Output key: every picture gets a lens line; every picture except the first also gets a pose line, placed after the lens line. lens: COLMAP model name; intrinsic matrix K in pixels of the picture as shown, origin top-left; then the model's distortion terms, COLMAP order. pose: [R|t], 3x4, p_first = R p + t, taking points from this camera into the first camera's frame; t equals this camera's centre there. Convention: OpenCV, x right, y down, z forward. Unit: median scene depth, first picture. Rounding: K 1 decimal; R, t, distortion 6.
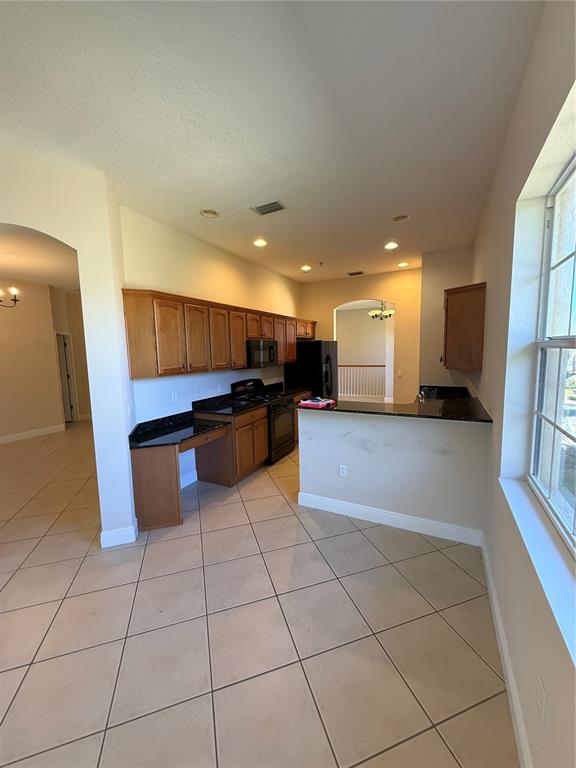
lens RADIAL K [[304.2, 0, 288.3], [0, 304.2, 382.2], [0, 0, 1]] dist [-0.000125, -0.000251]
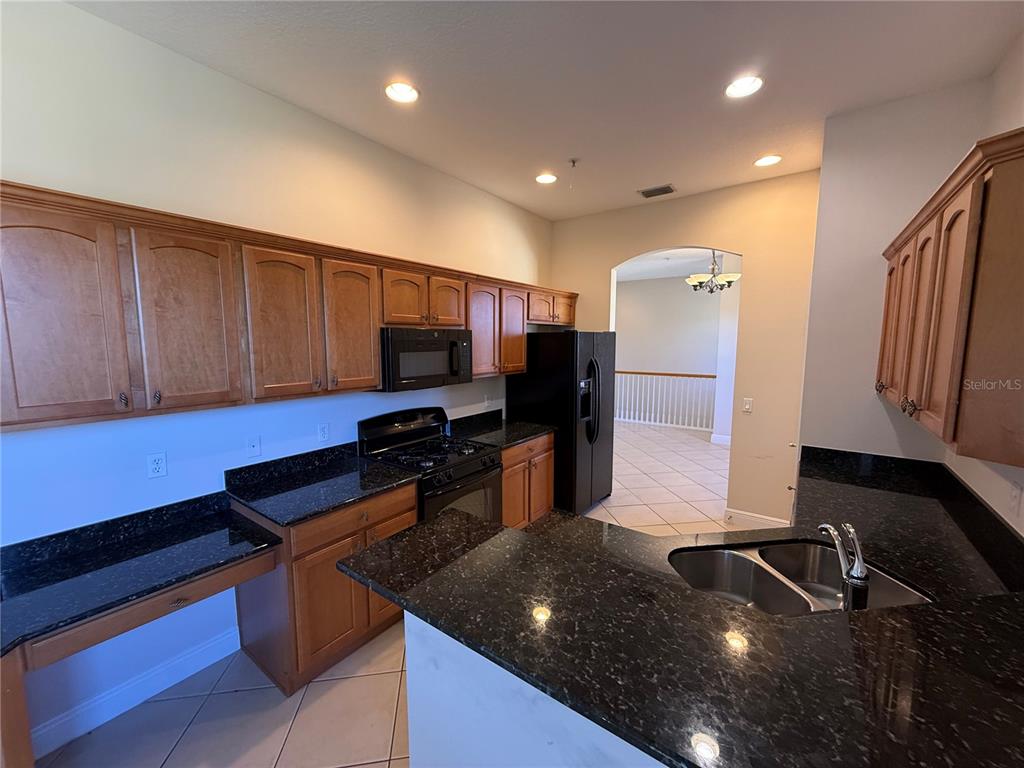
lens RADIAL K [[405.6, 0, 508.3], [0, 405.6, 384.1], [0, 0, 1]] dist [-0.000125, -0.000251]
pose [[0.985699, 0.038972, -0.163945, 0.112227], [-0.038617, 0.999240, 0.005350, -0.052169], [0.164029, 0.001058, 0.986455, 0.348533]]
